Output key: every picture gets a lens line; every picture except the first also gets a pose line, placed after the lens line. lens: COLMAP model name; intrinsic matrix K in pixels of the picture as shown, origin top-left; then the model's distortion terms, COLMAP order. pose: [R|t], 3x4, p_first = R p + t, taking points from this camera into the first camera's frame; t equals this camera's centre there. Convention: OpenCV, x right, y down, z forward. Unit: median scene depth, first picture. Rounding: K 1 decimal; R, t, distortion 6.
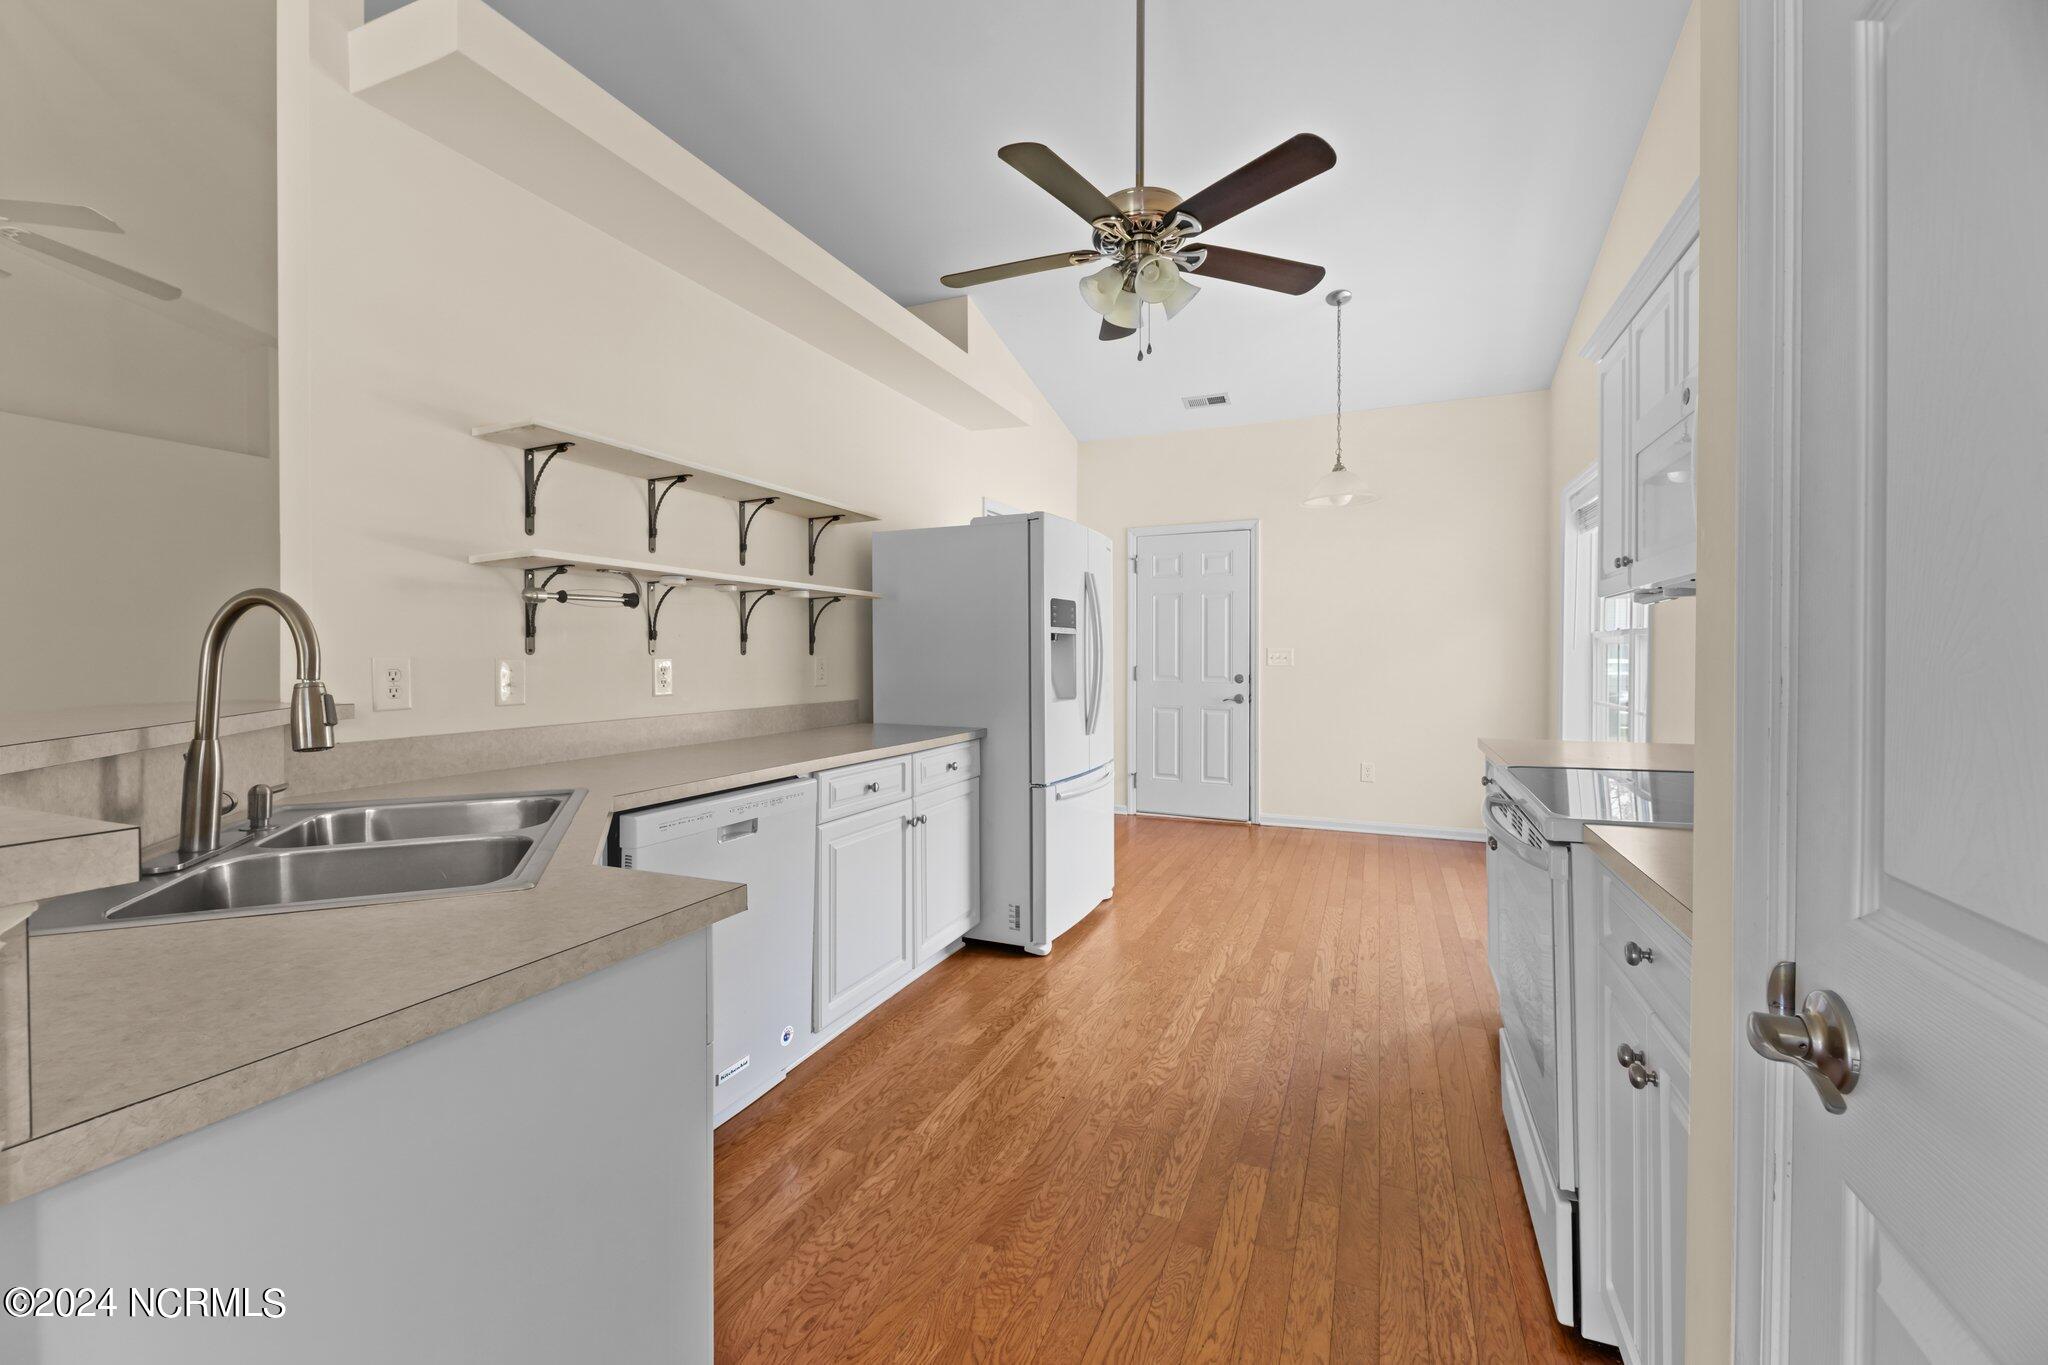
lens RADIAL K [[842.2, 0, 1016.8], [0, 842.2, 642.2], [0, 0, 1]] dist [0.022099, -0.011860]
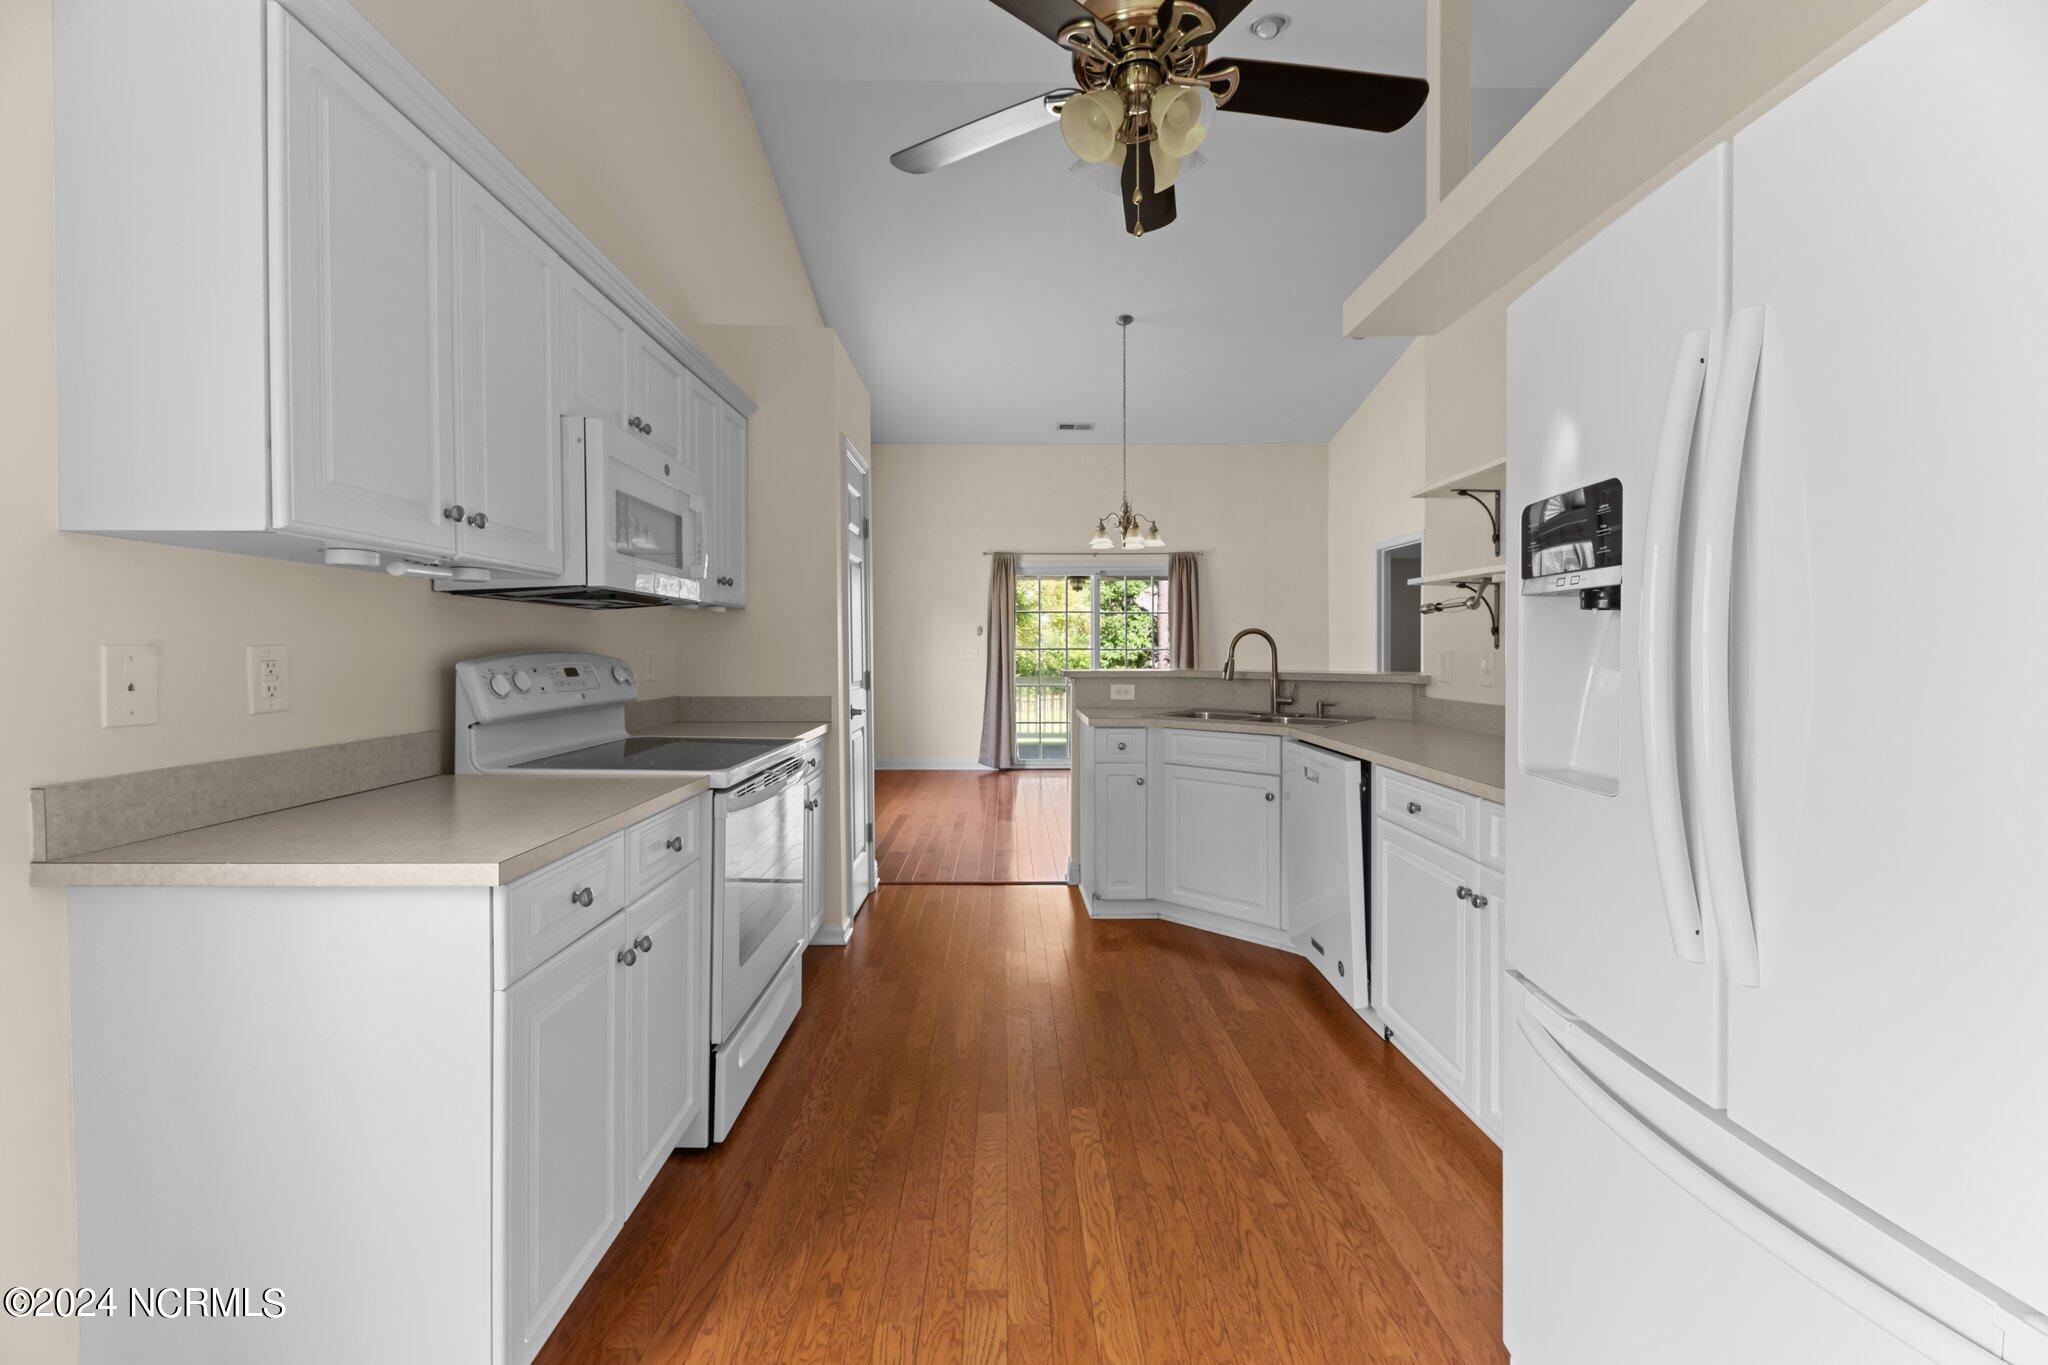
lens RADIAL K [[785.9, 0, 1020.0], [0, 785.9, 649.7], [0, 0, 1]] dist [0.000034, -0.000019]
pose [[-0.908430, -0.001039, -0.418036, 0.552154], [0.003470, 0.999944, -0.010024, 0.021610], [0.418023, -0.010557, -0.908375, 1.665268]]
